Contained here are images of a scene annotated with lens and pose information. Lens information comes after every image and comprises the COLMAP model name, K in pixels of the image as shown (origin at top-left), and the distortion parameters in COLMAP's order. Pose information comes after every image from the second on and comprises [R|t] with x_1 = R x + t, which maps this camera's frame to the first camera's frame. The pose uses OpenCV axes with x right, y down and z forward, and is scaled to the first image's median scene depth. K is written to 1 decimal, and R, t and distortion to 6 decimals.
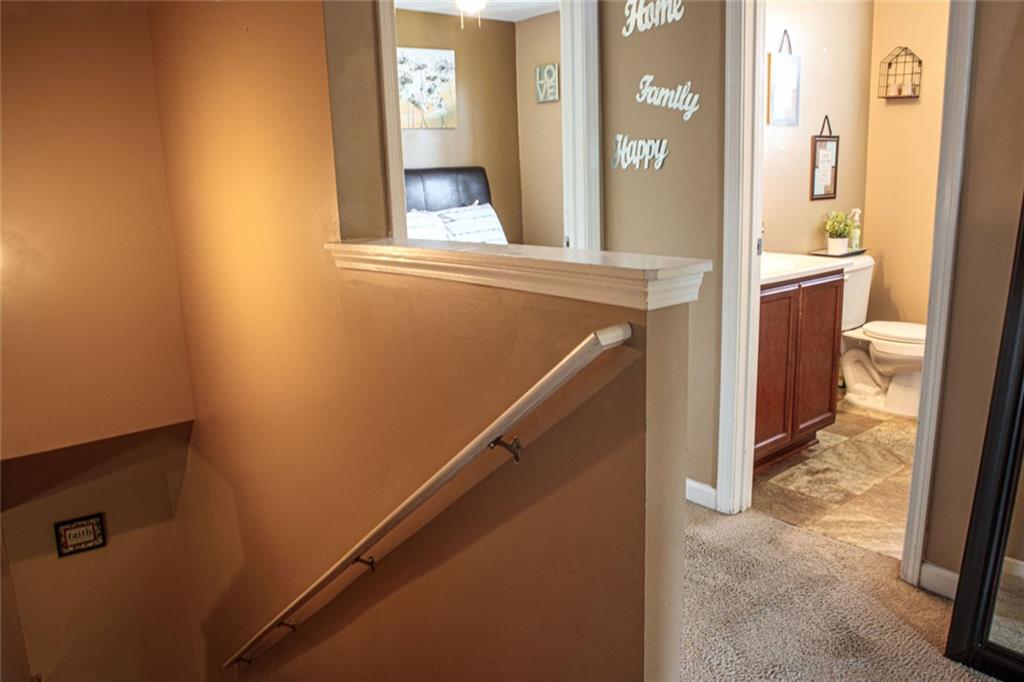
lens RADIAL K [[790.7, 0, 518.9], [0, 790.7, 333.2], [0, 0, 1]] dist [-0.014849, -0.000543]
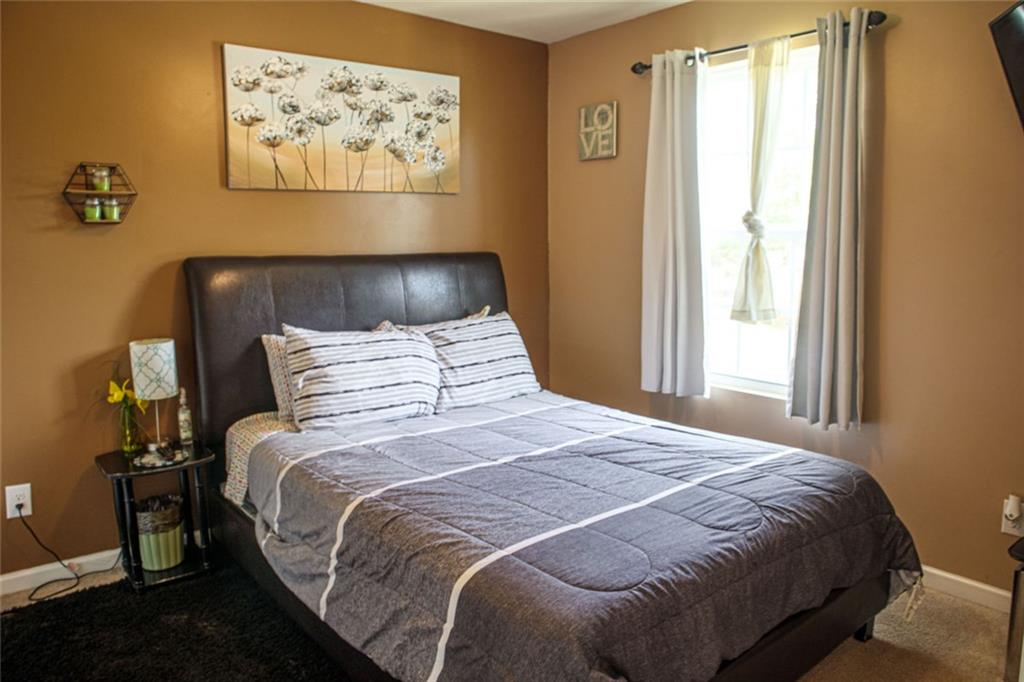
lens RADIAL K [[790.7, 0, 504.9], [0, 790.7, 346.8], [0, 0, 1]] dist [-0.014849, -0.000543]
pose [[0.999488, 0.030659, 0.009203, -0.044290], [-0.029960, 0.997210, -0.068366, -0.093546], [-0.011273, 0.068055, 0.997618, 0.369992]]
